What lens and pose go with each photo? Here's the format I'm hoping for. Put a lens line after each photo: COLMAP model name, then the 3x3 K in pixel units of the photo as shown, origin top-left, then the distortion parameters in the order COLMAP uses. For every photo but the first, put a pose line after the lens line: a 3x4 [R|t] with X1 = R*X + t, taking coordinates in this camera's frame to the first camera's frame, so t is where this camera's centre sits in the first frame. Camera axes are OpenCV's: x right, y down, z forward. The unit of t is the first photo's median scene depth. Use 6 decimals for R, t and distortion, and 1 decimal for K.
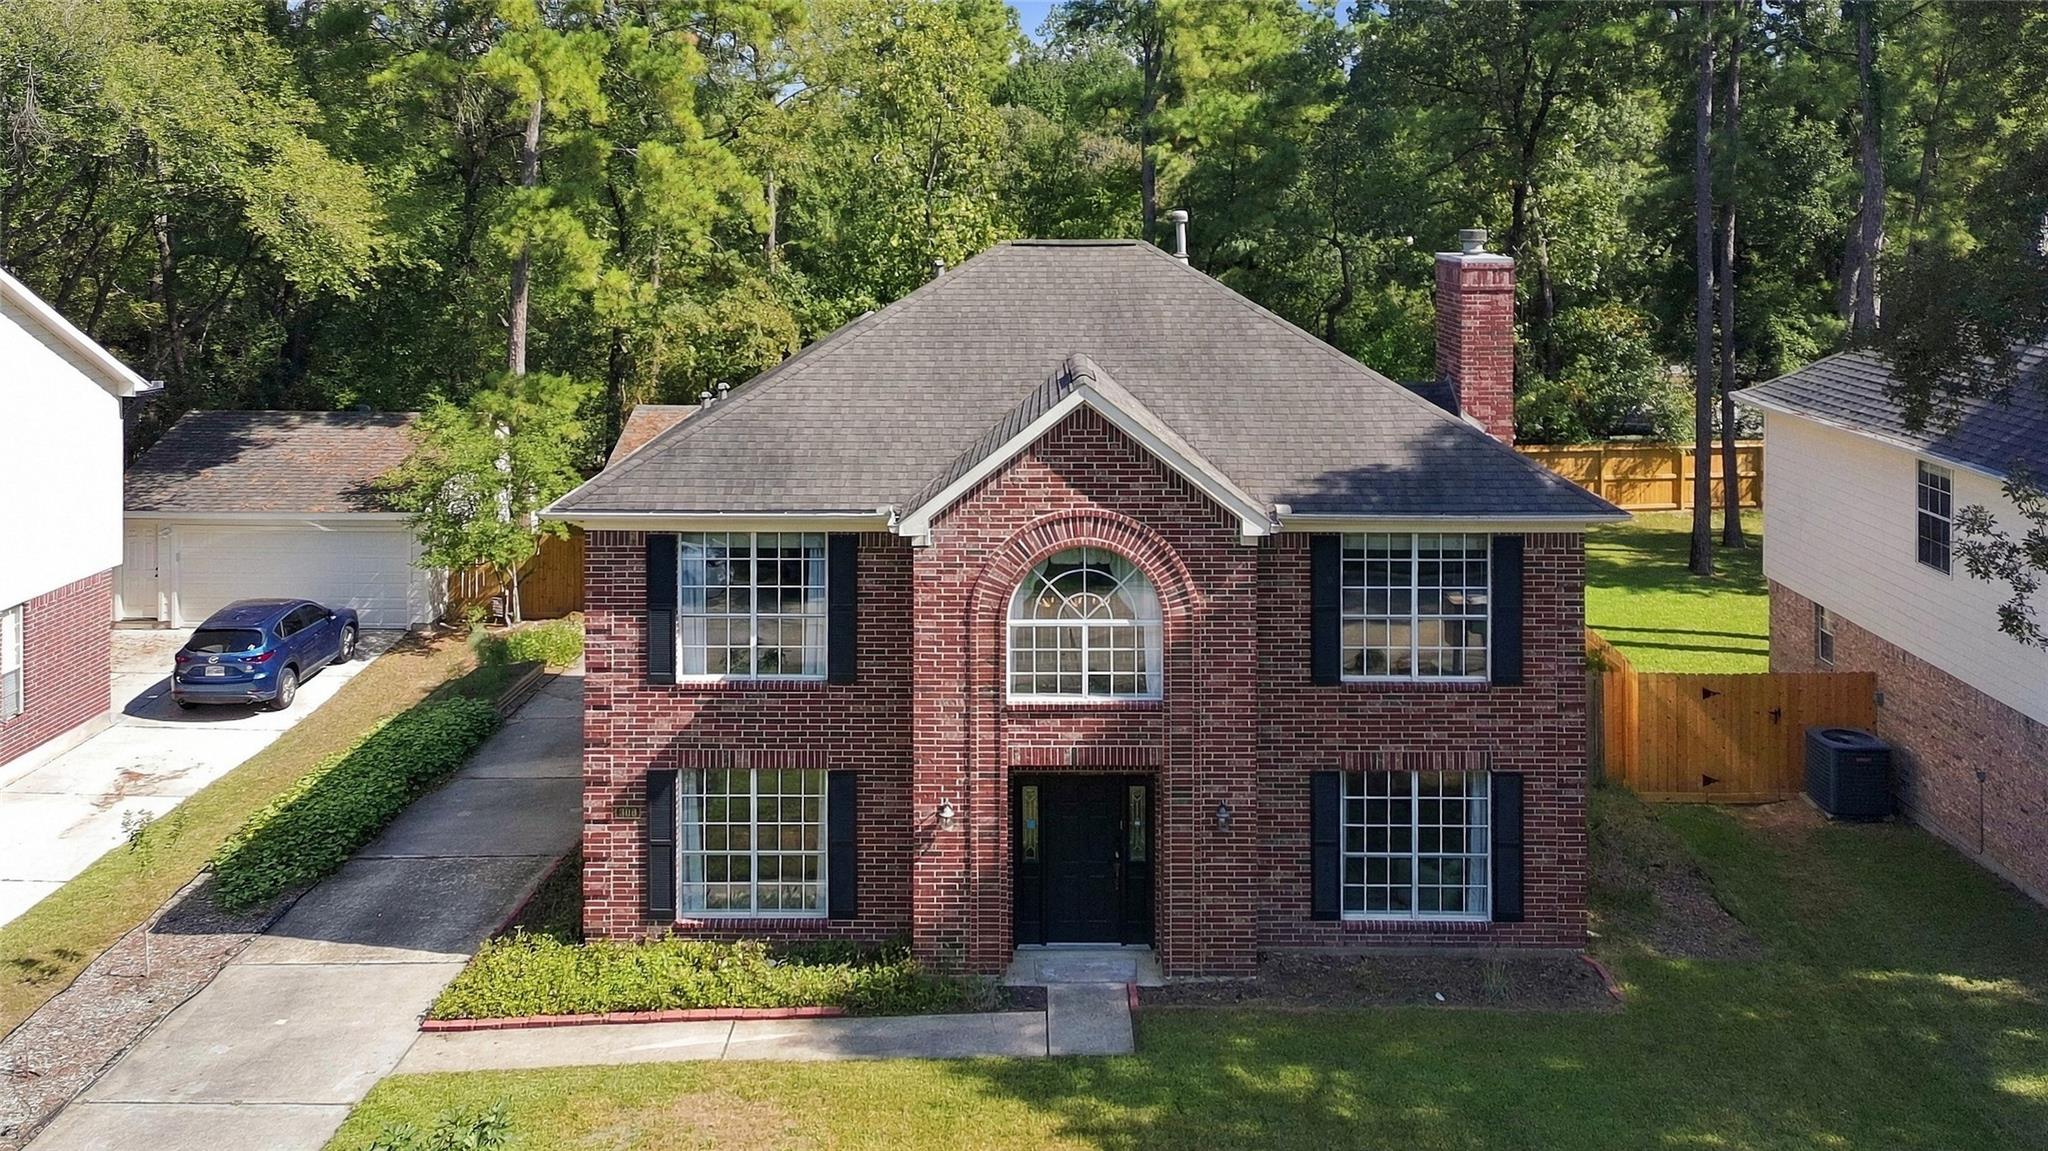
lens RADIAL K [[1685.6, 0, 1024.0], [0, 1685.6, 575.5], [0, 0, 1]] dist [0.091919, 0.000031]
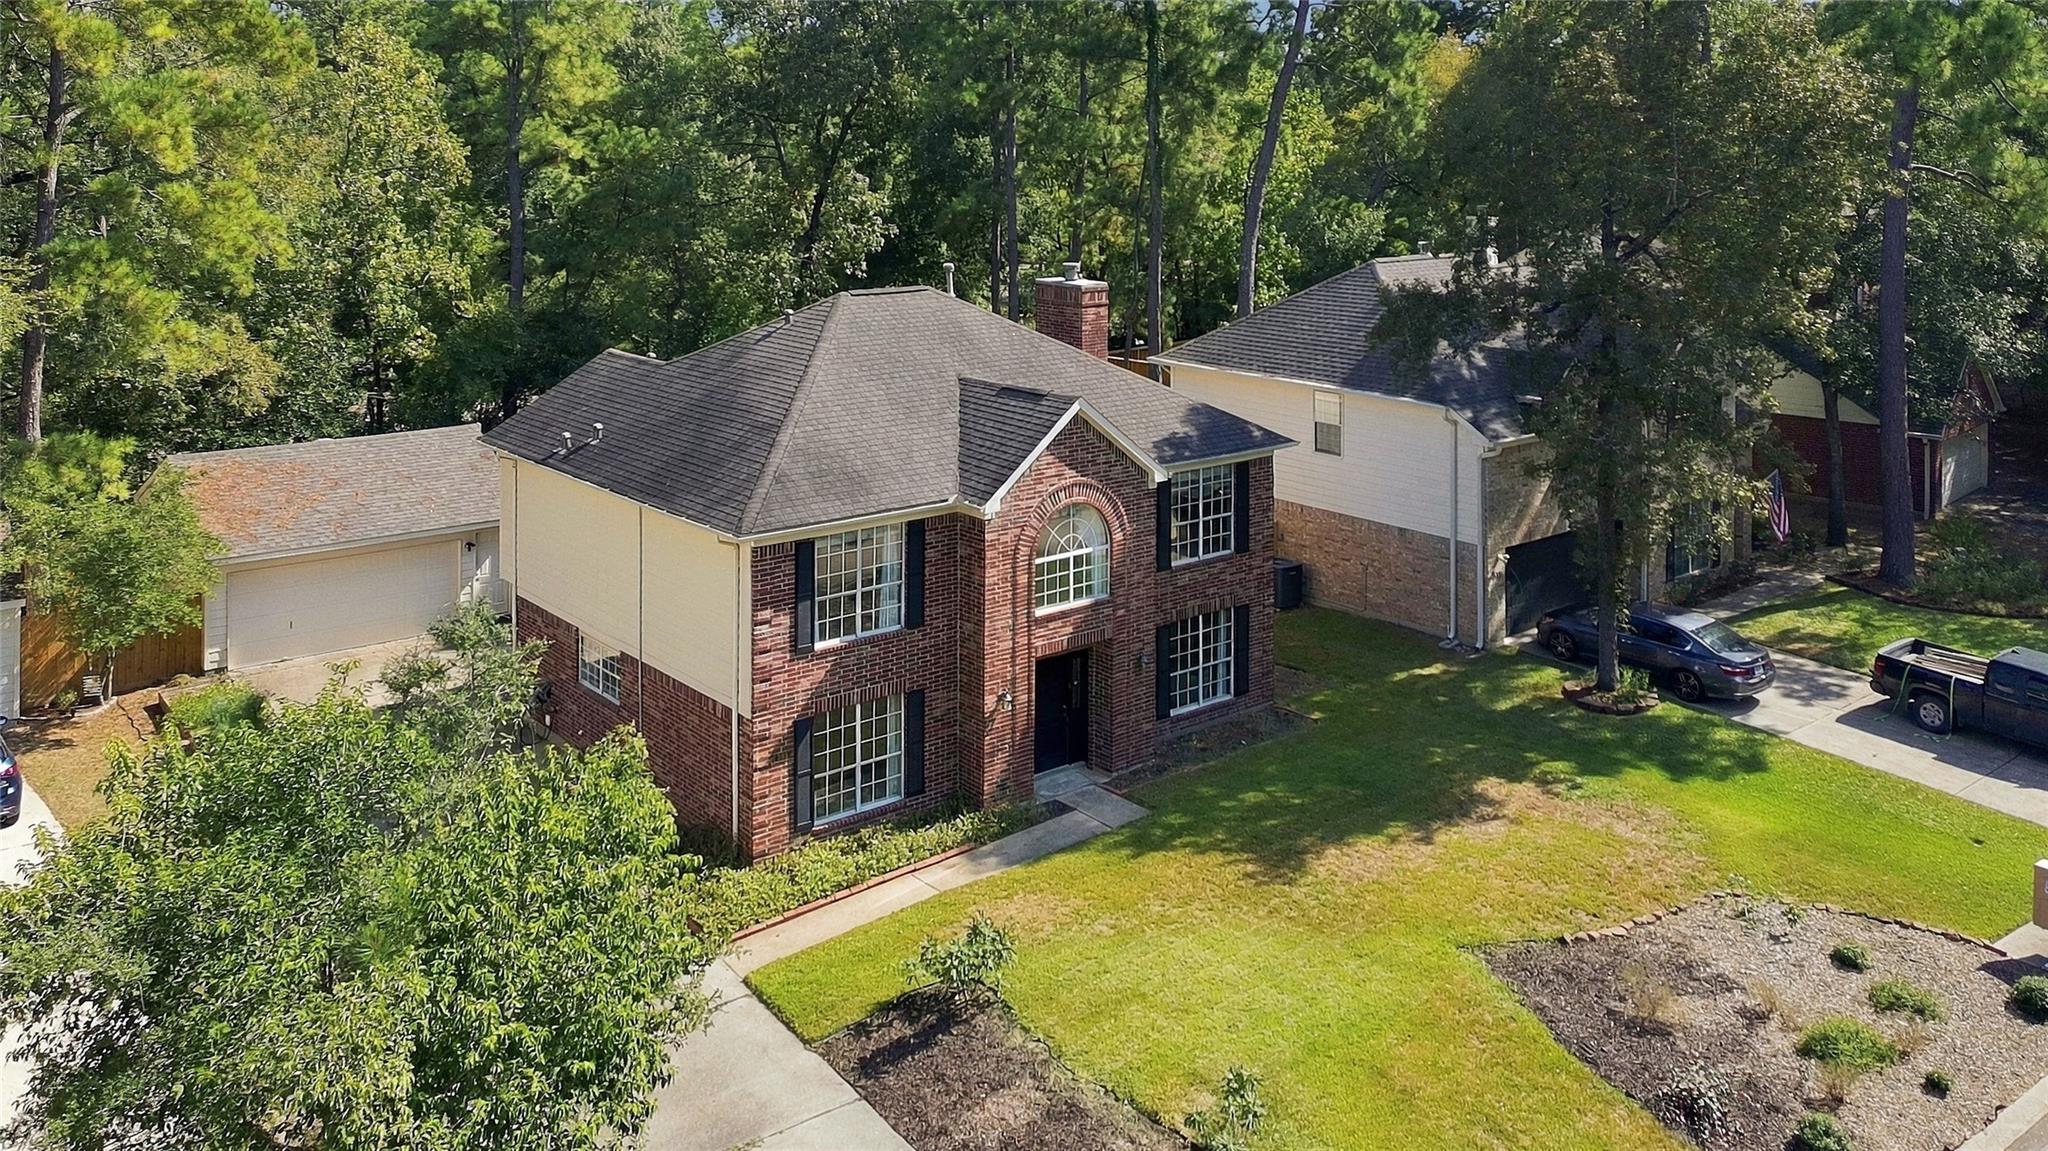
lens RADIAL K [[1685.6, 0, 1024.0], [0, 1685.6, 575.5], [0, 0, 1]] dist [0.091919, 0.000031]
pose [[0.762698, -0.168749, 0.624352, -0.922706], [0.151450, 0.985120, 0.081249, -0.080554], [-0.628773, 0.032589, 0.776906, -0.152989]]
